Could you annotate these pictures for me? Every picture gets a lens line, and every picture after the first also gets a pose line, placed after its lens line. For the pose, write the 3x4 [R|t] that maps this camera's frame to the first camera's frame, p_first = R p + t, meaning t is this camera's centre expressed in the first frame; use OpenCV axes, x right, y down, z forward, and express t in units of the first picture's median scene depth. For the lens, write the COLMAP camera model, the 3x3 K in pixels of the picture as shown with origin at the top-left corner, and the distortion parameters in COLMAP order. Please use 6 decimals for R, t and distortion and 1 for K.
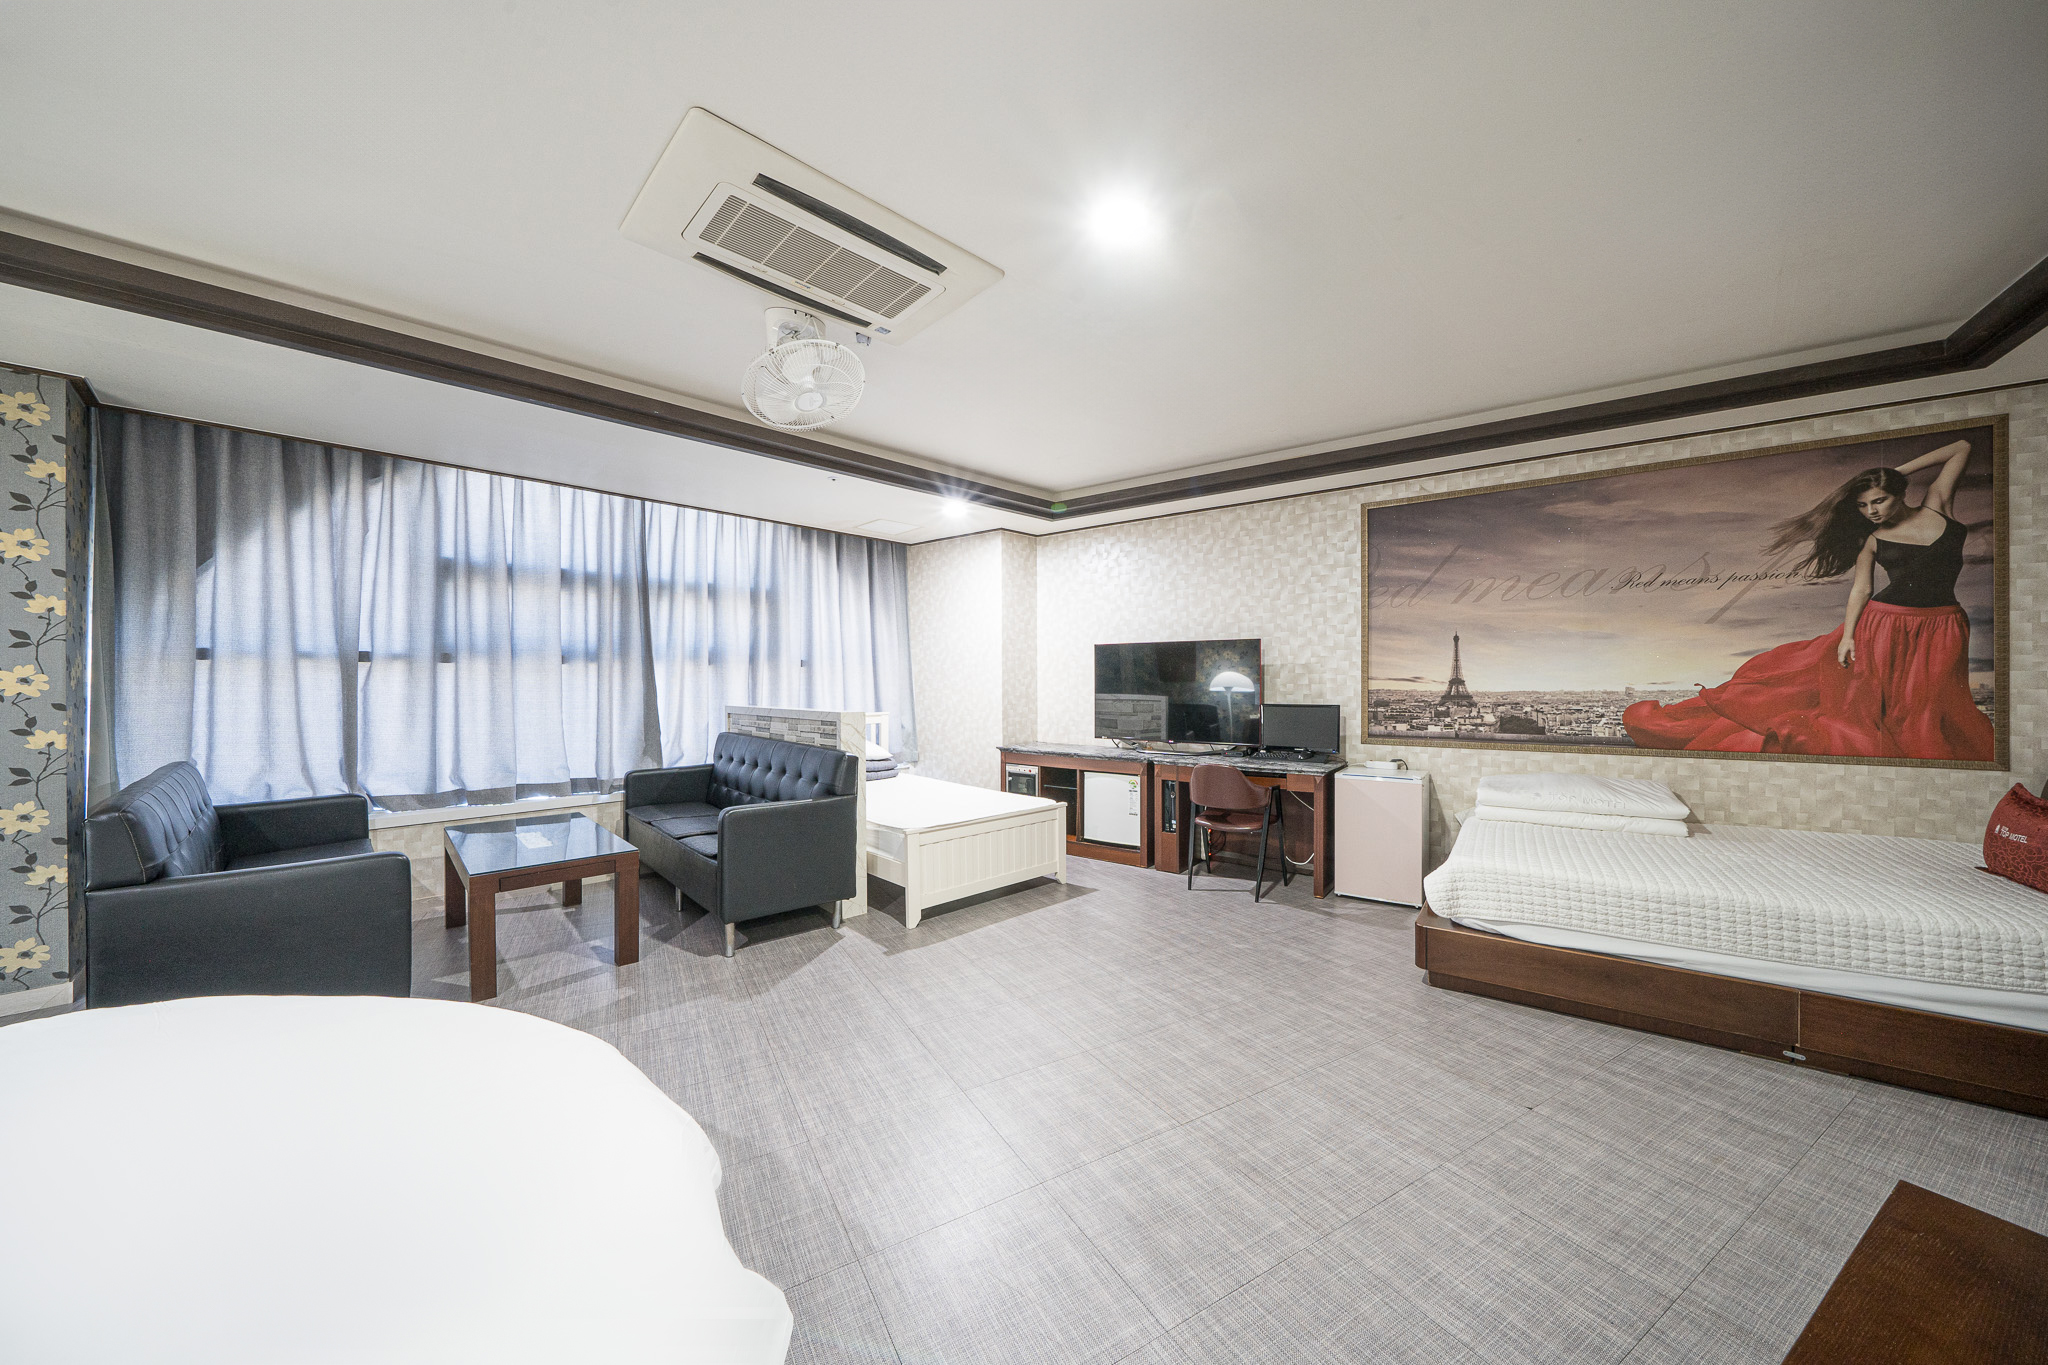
lens RADIAL K [[710.8, 0, 1028.4], [0, 710.8, 684.5], [0, 0, 1]] dist [-0.009660, -0.000003]
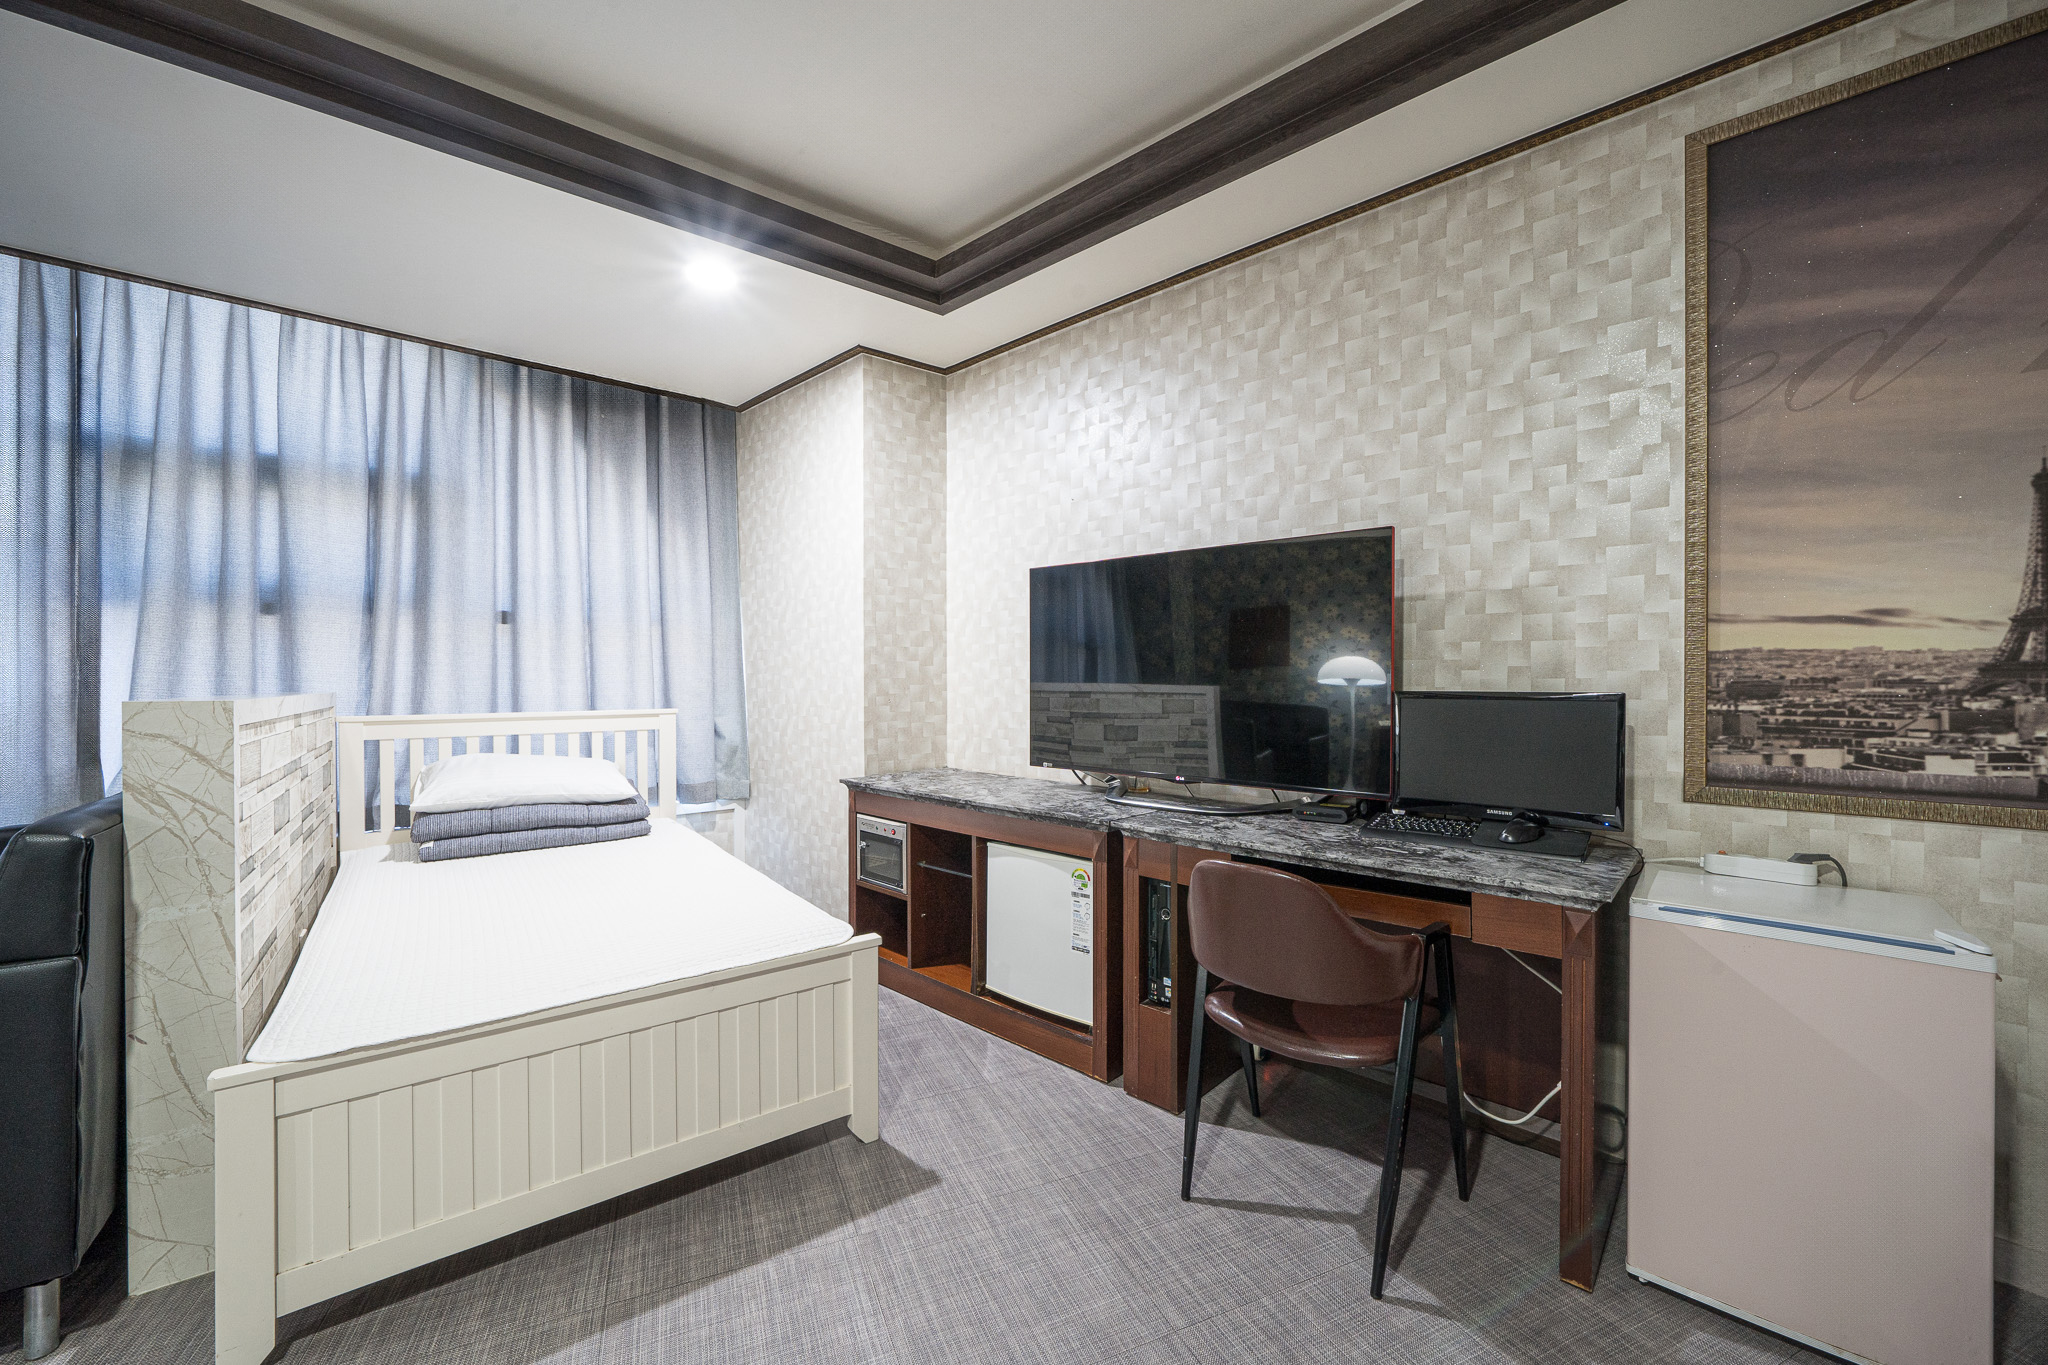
lens RADIAL K [[810.4, 0, 1024.0], [0, 810.4, 682.5], [0, 0, 1]] dist [-0.002495, 0.000104]
pose [[0.993181, 0.003371, -0.116534, 0.189781], [-0.003412, 0.999994, -0.000156, 0.024950], [0.116533, 0.000553, 0.993187, 0.570913]]
